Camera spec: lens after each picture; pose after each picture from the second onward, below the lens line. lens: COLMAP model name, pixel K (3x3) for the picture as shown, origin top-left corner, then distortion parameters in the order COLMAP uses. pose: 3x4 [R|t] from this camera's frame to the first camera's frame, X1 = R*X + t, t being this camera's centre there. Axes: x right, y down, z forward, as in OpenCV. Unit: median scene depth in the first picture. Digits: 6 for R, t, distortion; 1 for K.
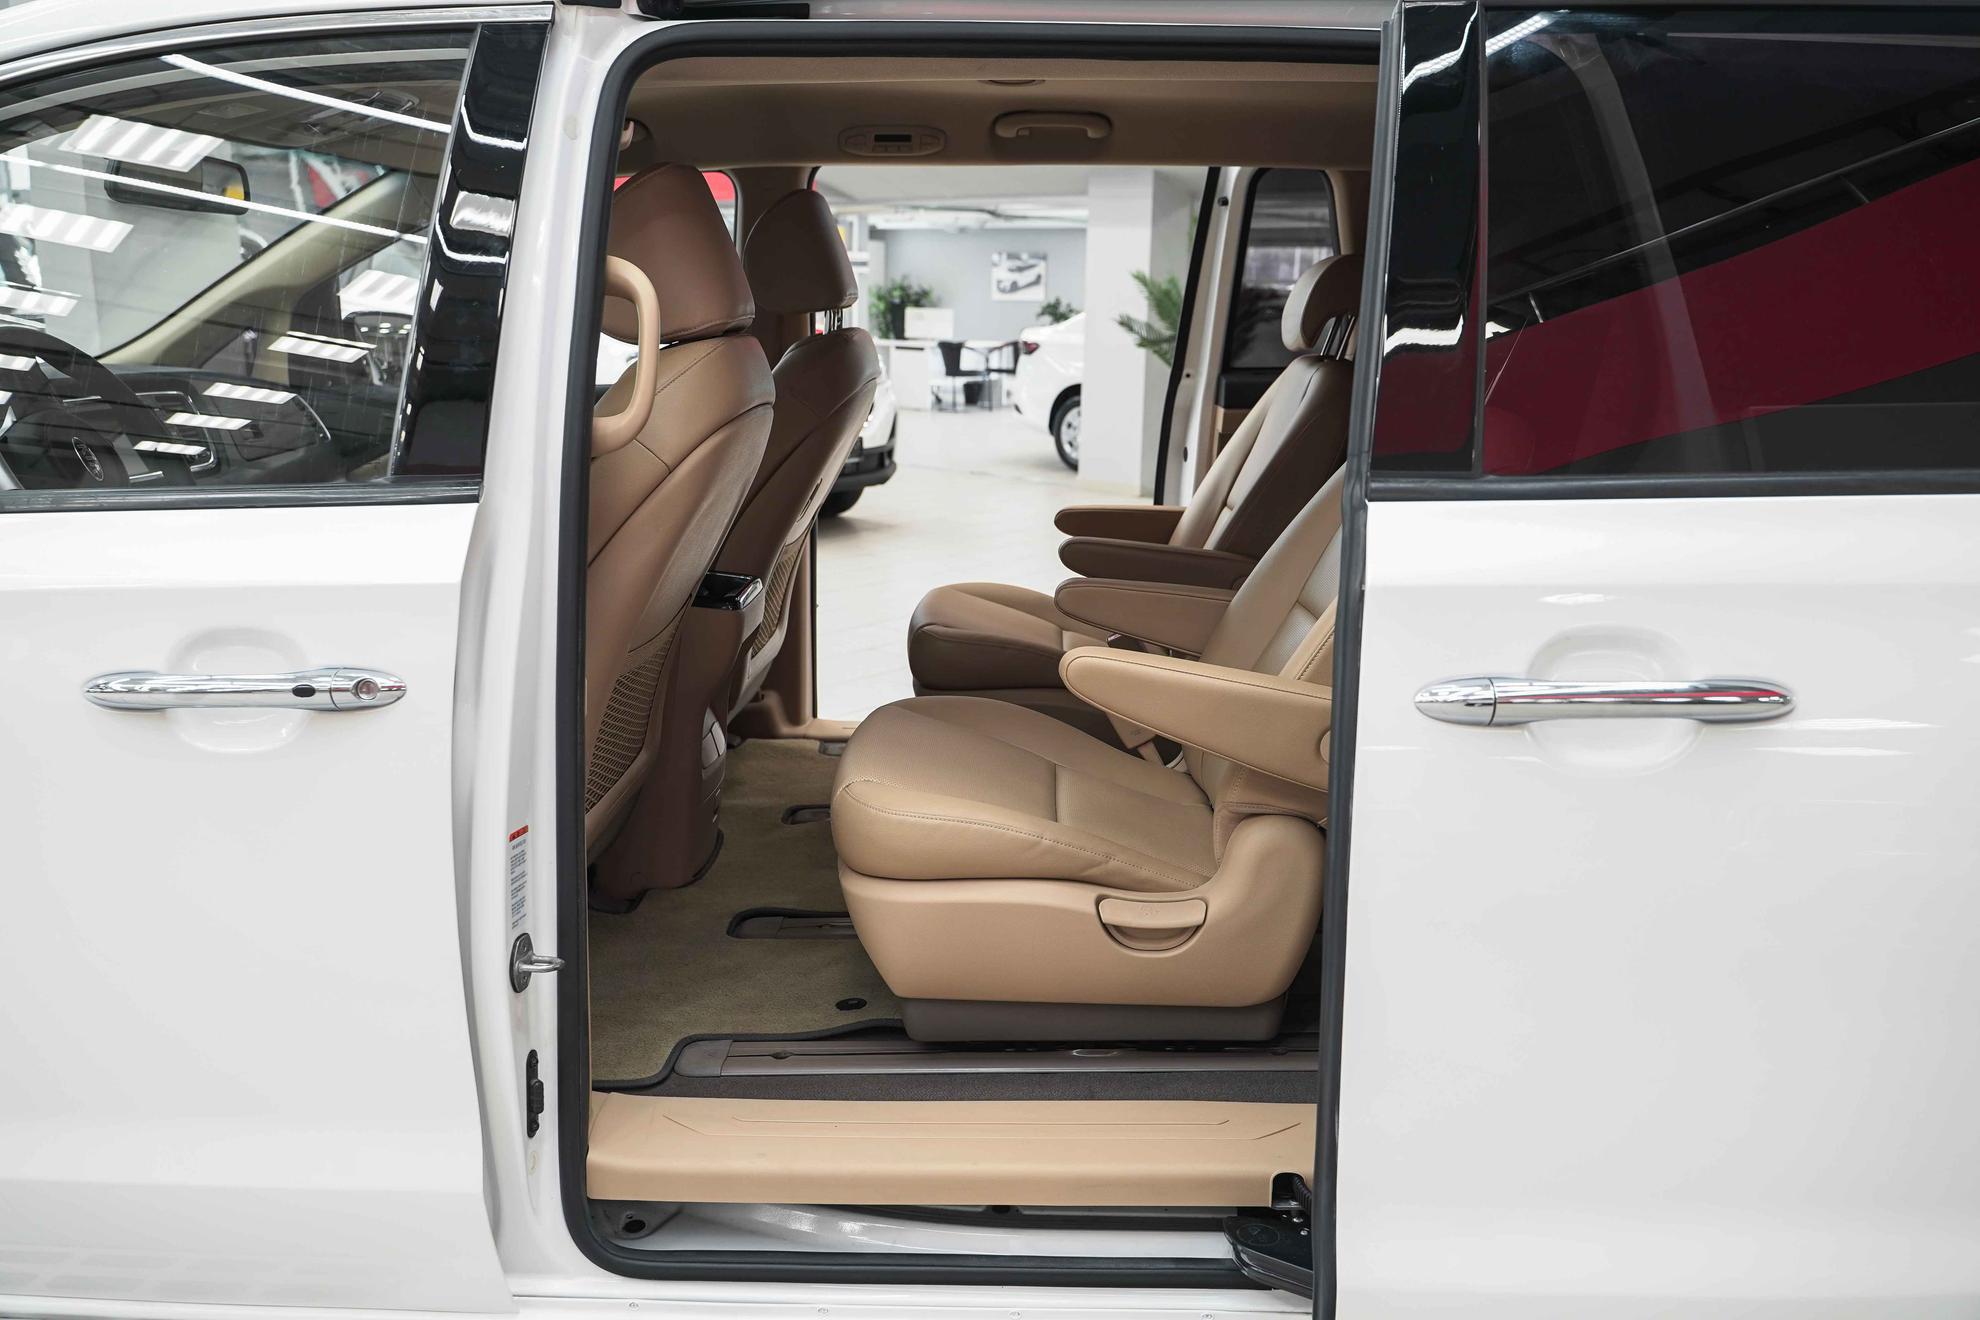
lens RADIAL K [[1581.6, 0, 979.2], [0, 1581.6, 661.4], [0, 0, 1]] dist [-0.021511, 0.006163]
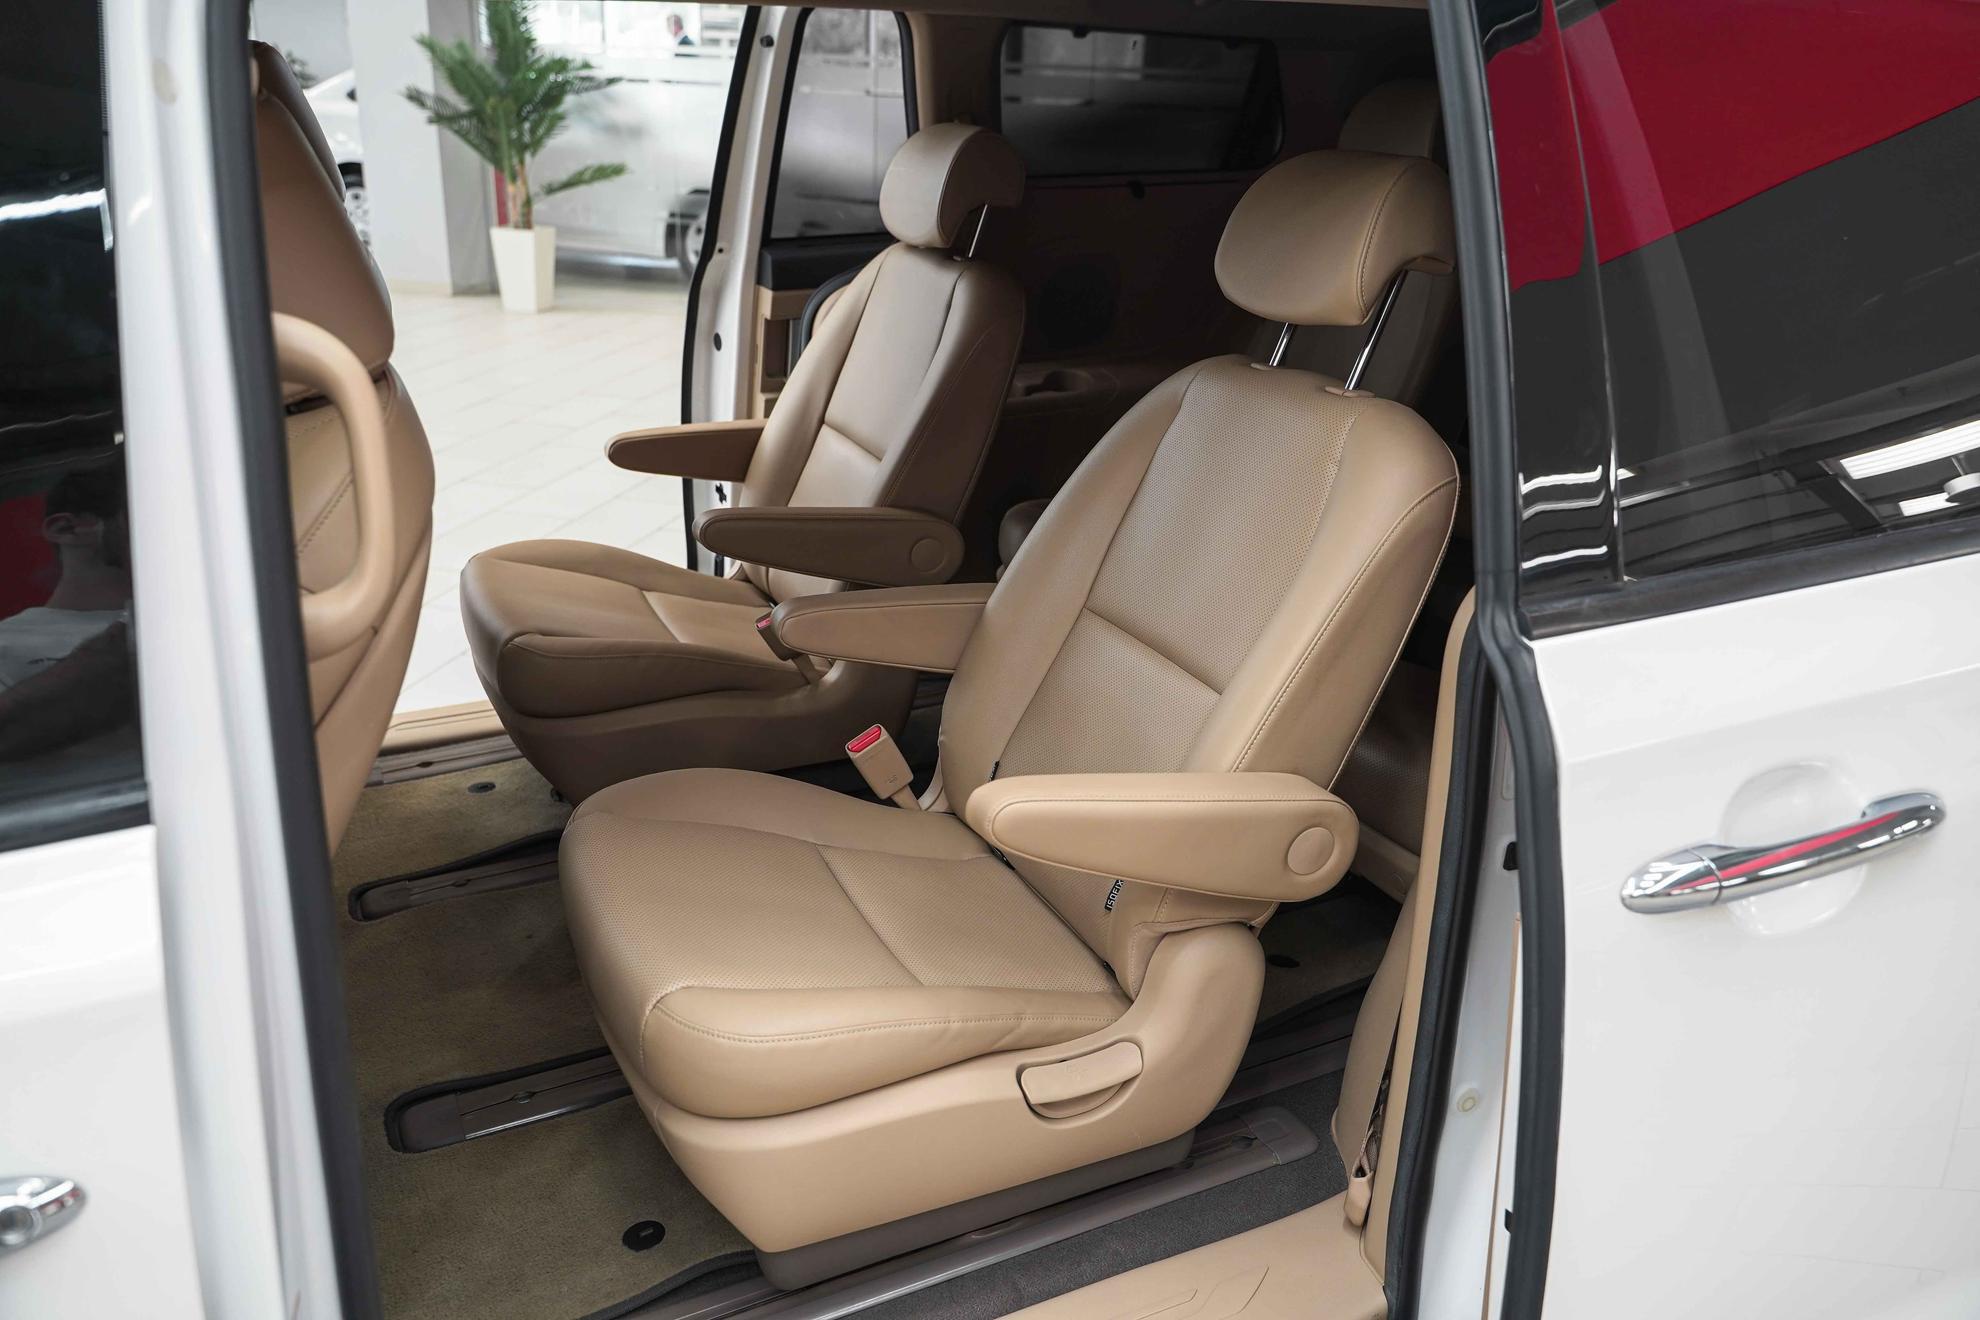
lens RADIAL K [[1581.6, 0, 998.0], [0, 1581.6, 654.0], [0, 0, 1]] dist [-0.021511, 0.006163]
pose [[0.889875, -0.155238, 0.428979, -0.136356], [0.089442, 0.981442, 0.169624, -0.108323], [-0.447350, -0.112576, 0.887245, 0.190342]]
